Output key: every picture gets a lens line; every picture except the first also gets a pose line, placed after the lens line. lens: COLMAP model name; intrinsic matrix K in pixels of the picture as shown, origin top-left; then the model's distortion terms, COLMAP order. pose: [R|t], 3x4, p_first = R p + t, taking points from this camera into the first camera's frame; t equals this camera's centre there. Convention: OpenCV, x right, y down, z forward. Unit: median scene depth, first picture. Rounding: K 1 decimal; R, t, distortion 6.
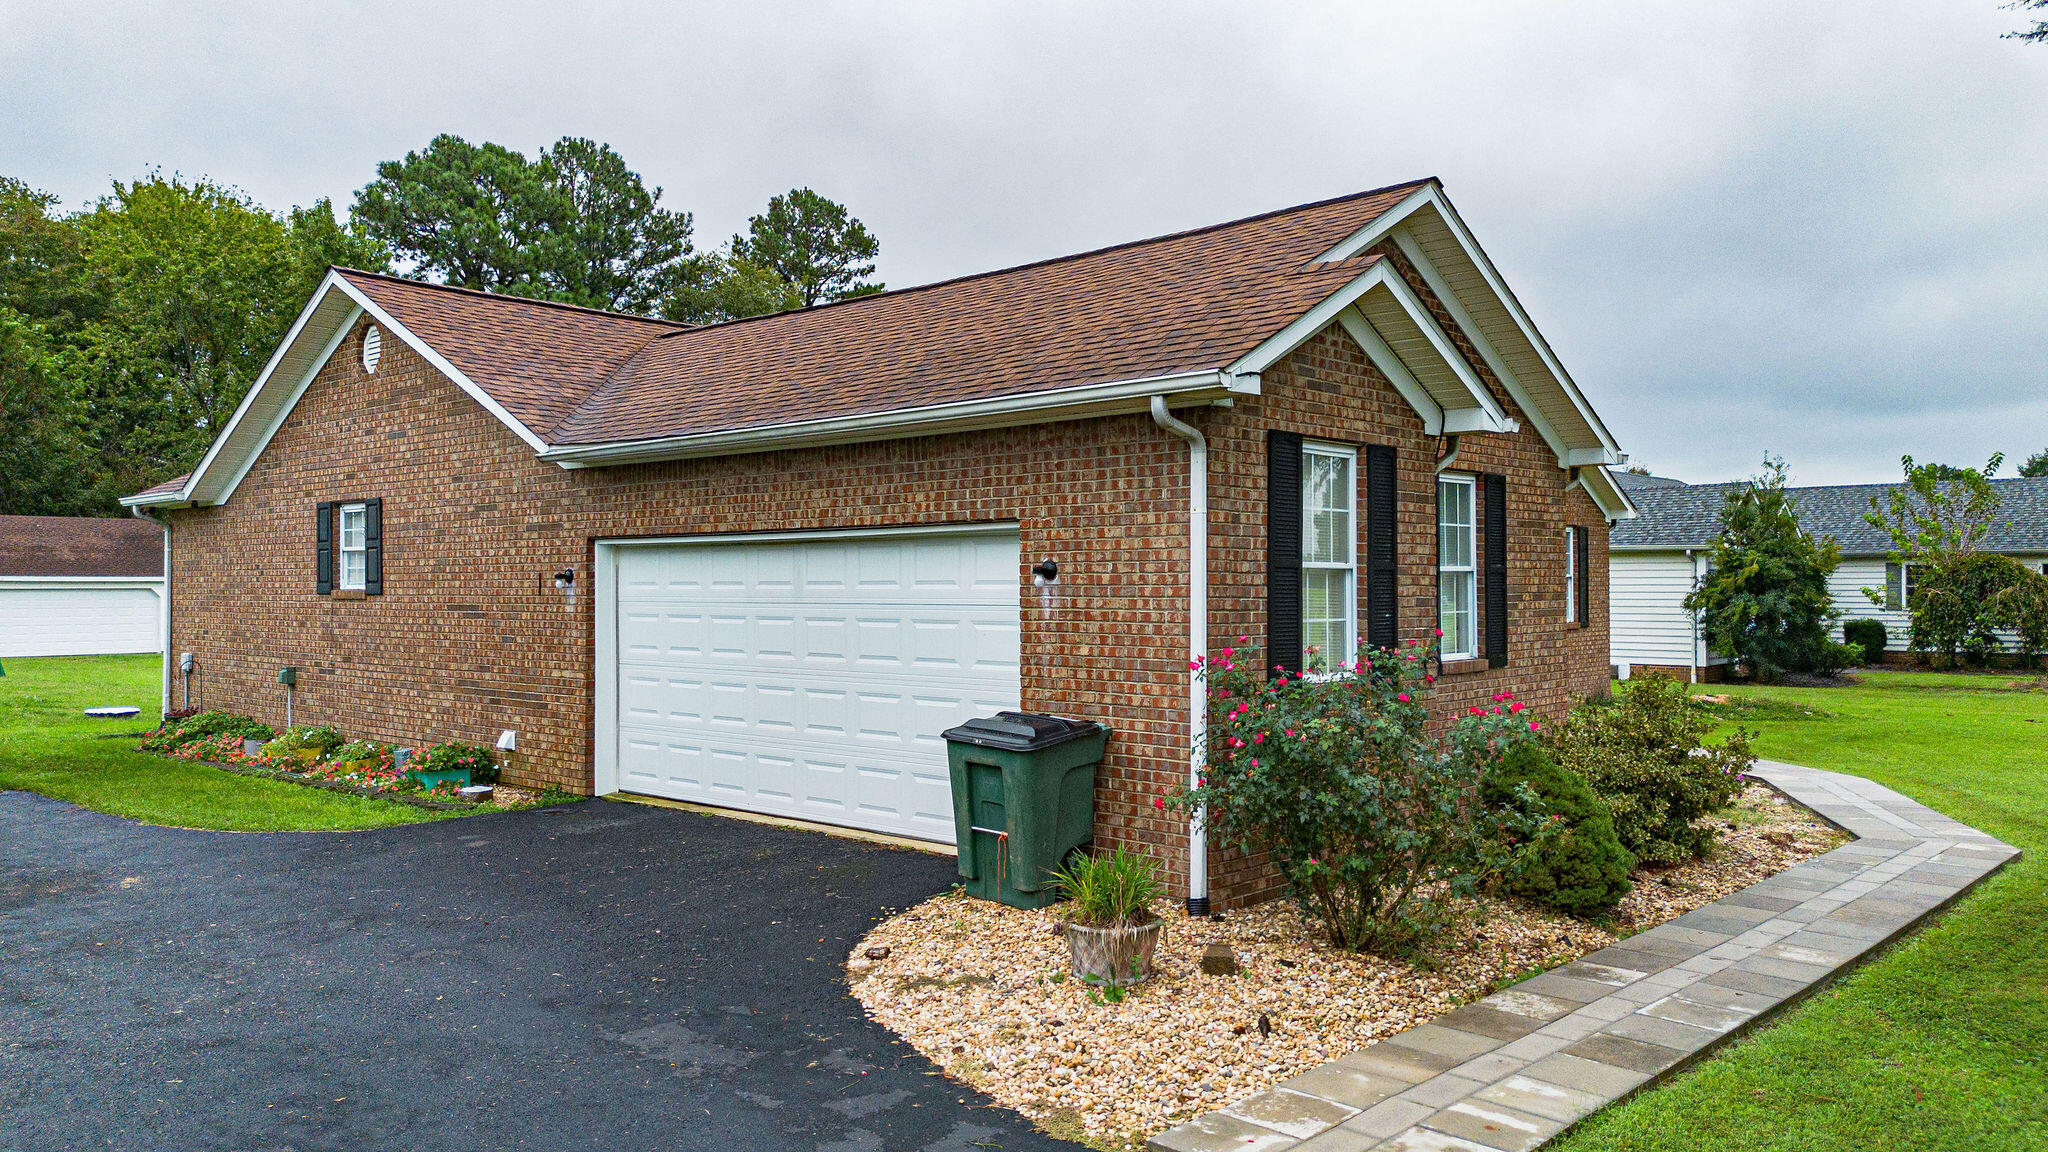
lens RADIAL K [[1478.2, 0, 1024.0], [0, 1478.2, 576.0], [0, 0, 1]] dist [0.049444, -0.024759]
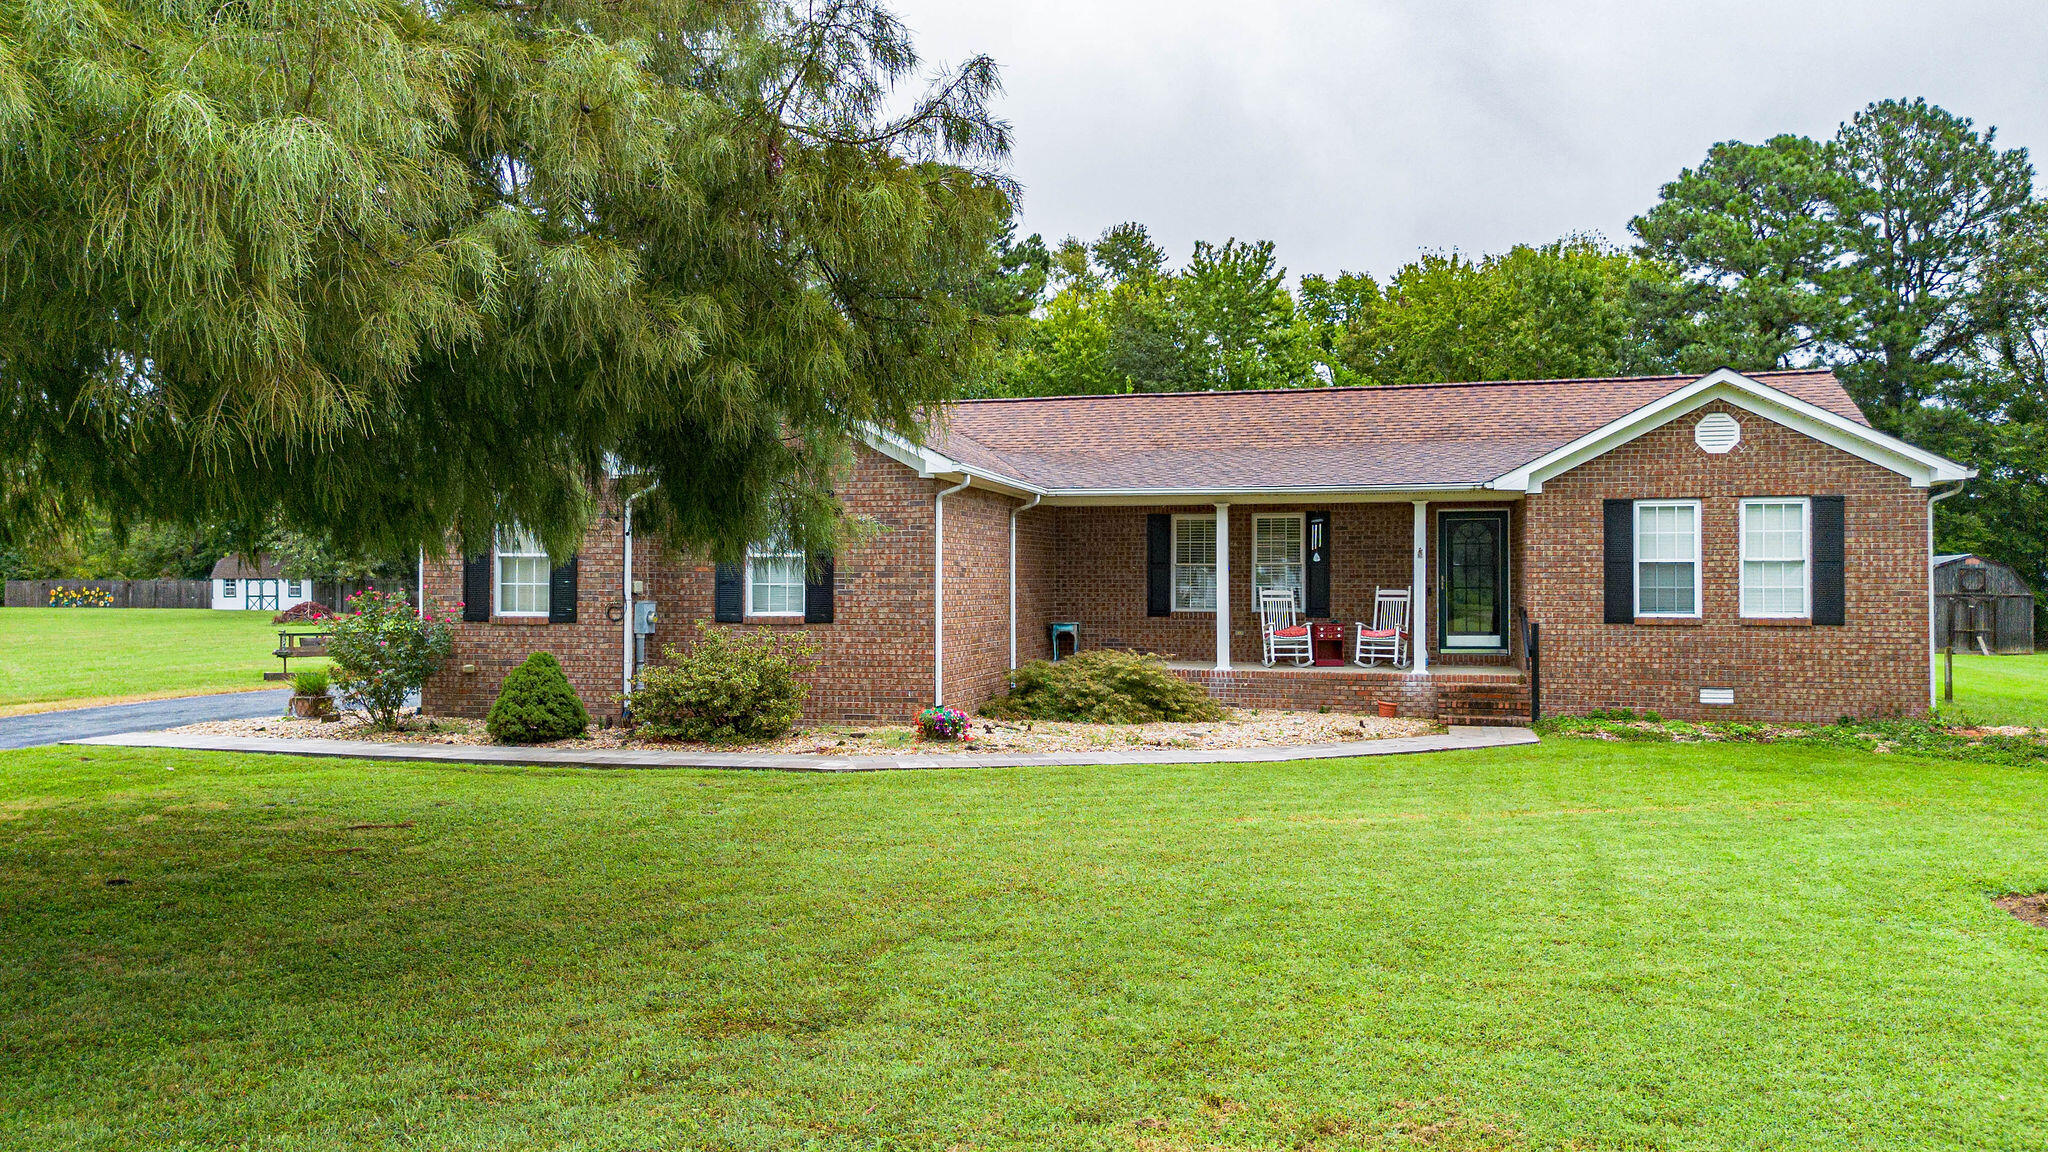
lens RADIAL K [[1478.2, 0, 1024.0], [0, 1478.2, 576.0], [0, 0, 1]] dist [0.049444, -0.024759]
pose [[0.492818, -0.002049, -0.870130, 0.621574], [0.001940, 0.999997, -0.001256, 0.006689], [0.870130, -0.001069, 0.492821, 0.175148]]
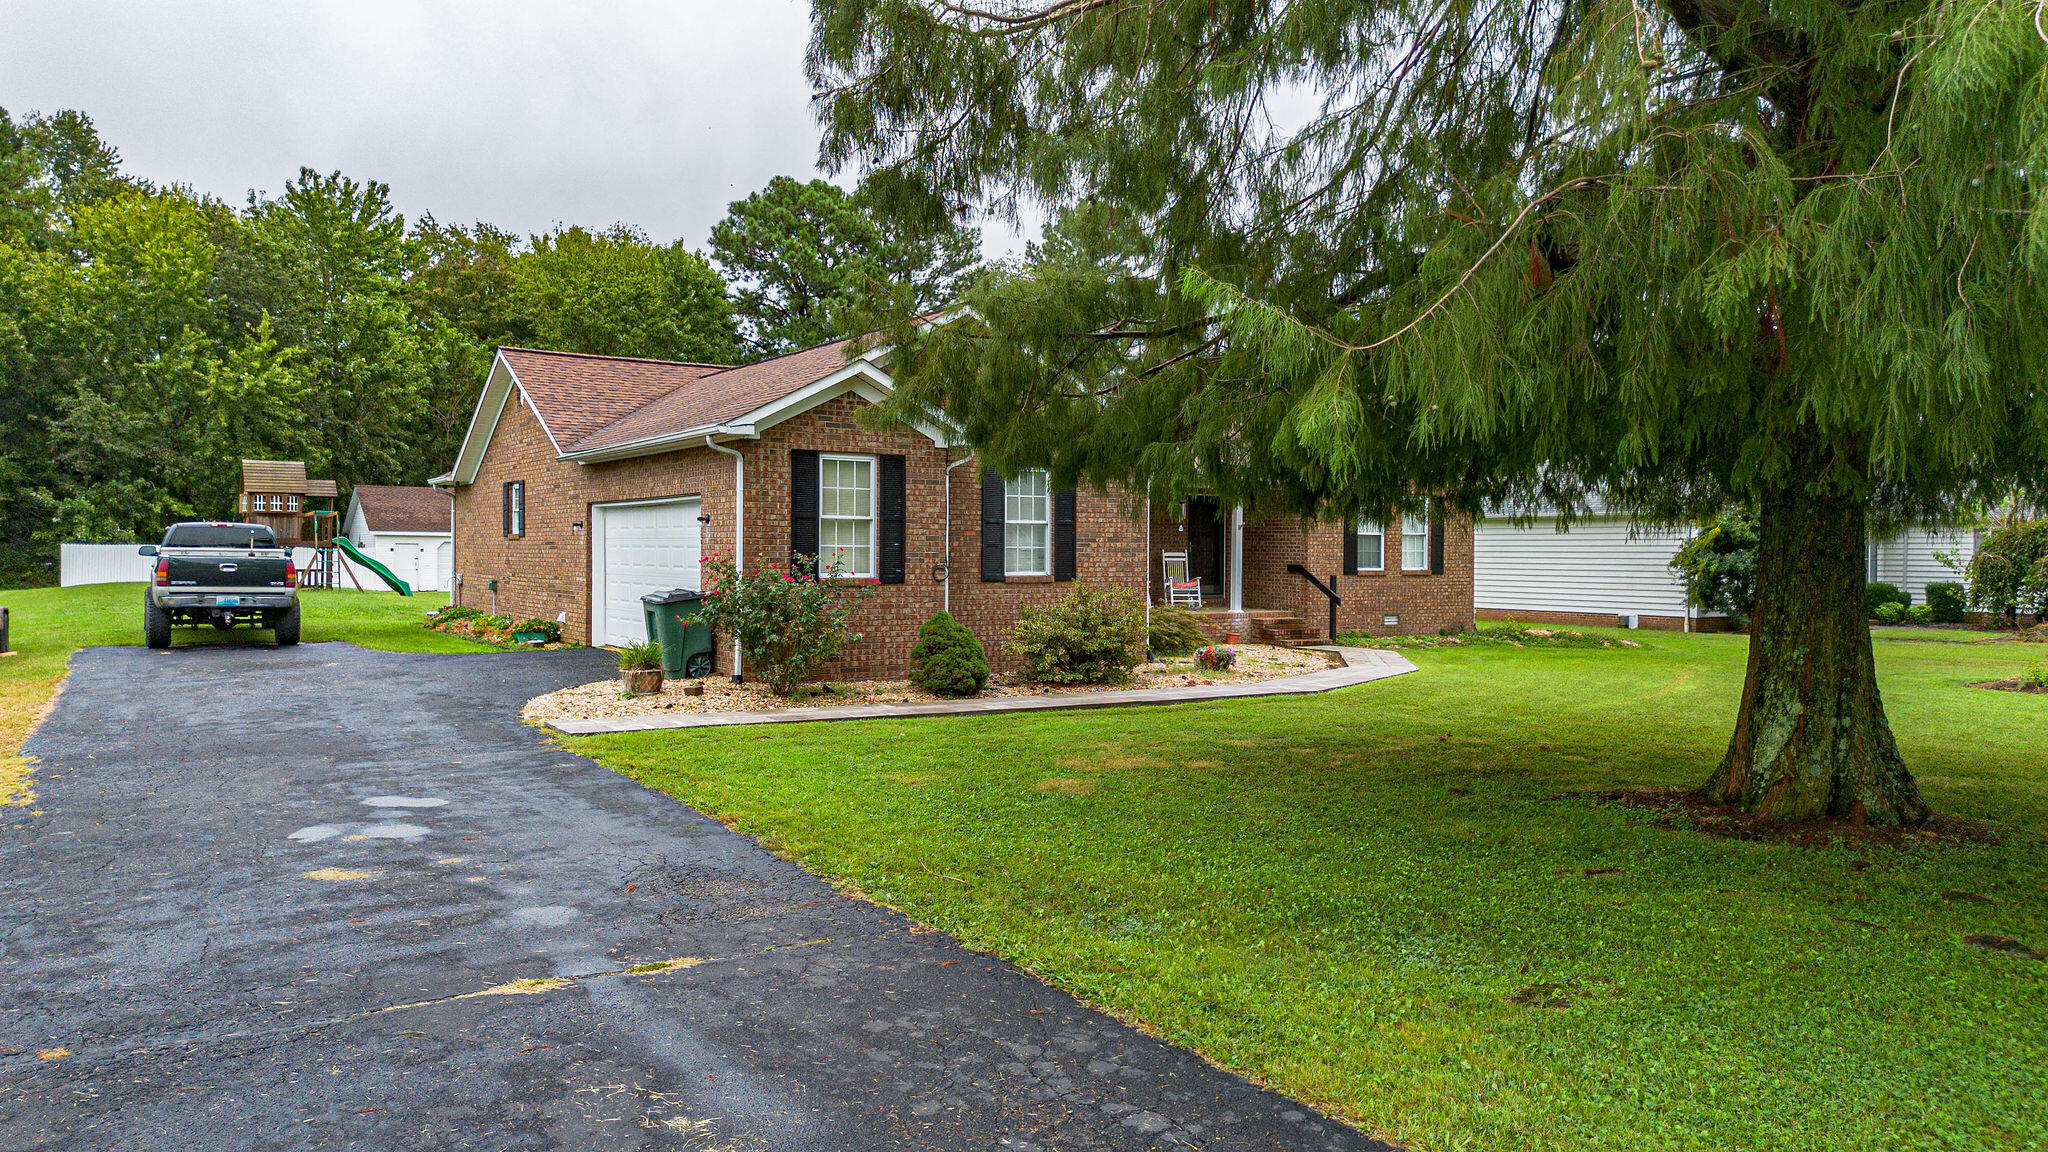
lens RADIAL K [[1424.2, 0, 1024.0], [0, 1424.2, 576.0], [0, 0, 1]] dist [0.049774, -0.001046]
pose [[0.966645, 0.013534, -0.255763, 0.255845], [-0.007619, 0.999680, 0.024106, 0.006445], [0.256008, -0.021354, 0.966439, -0.210192]]
